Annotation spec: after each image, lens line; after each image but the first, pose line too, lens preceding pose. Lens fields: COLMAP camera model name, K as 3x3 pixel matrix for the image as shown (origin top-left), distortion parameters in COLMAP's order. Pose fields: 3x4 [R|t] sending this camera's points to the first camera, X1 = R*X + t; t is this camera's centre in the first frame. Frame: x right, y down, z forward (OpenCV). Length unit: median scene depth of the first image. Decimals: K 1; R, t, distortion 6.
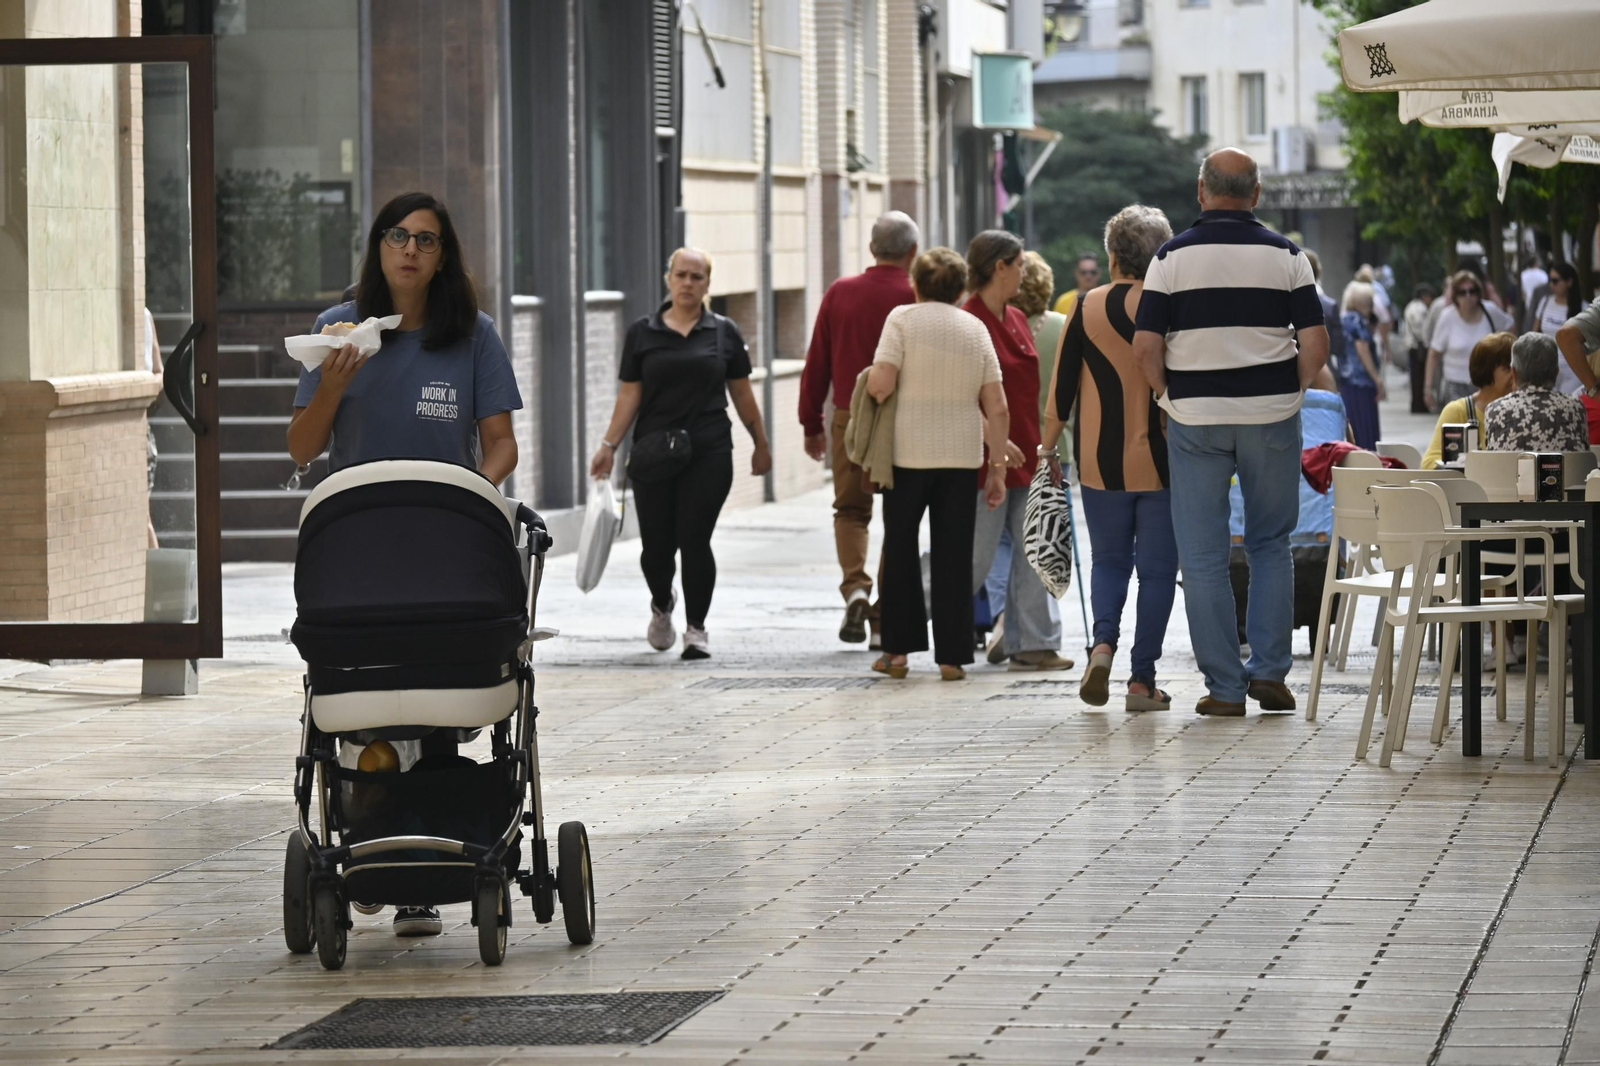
lens RADIAL K [[8456.8, 0, 800.0], [0, 8456.8, 533.0], [0, 0, 1]] dist [0.214367, -9.399770]
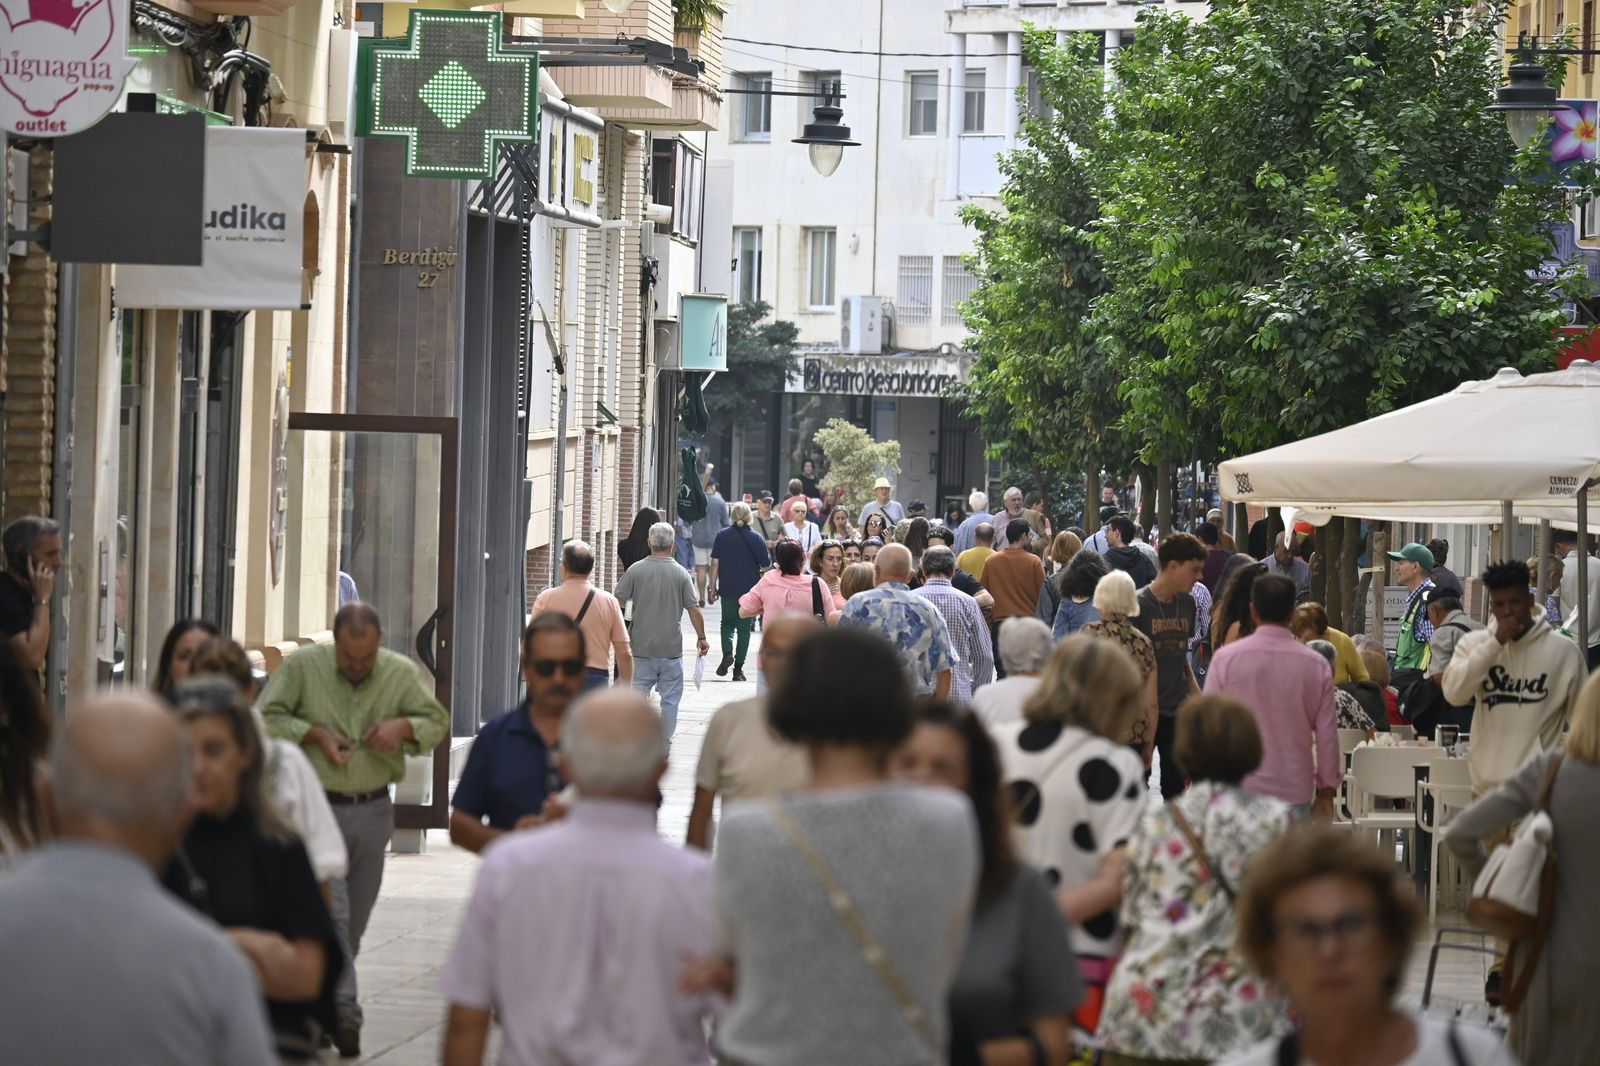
lens RADIAL K [[11109.5, 0, 800.0], [0, 11109.5, 533.0], [0, 0, 1]] dist [0.457434, 10.783569]
pose [[0.997535, 0.041048, 0.056917, -0.044963], [-0.039752, 0.998928, -0.023722, 0.002444], [-0.057829, 0.021401, 0.998097, -0.367028]]
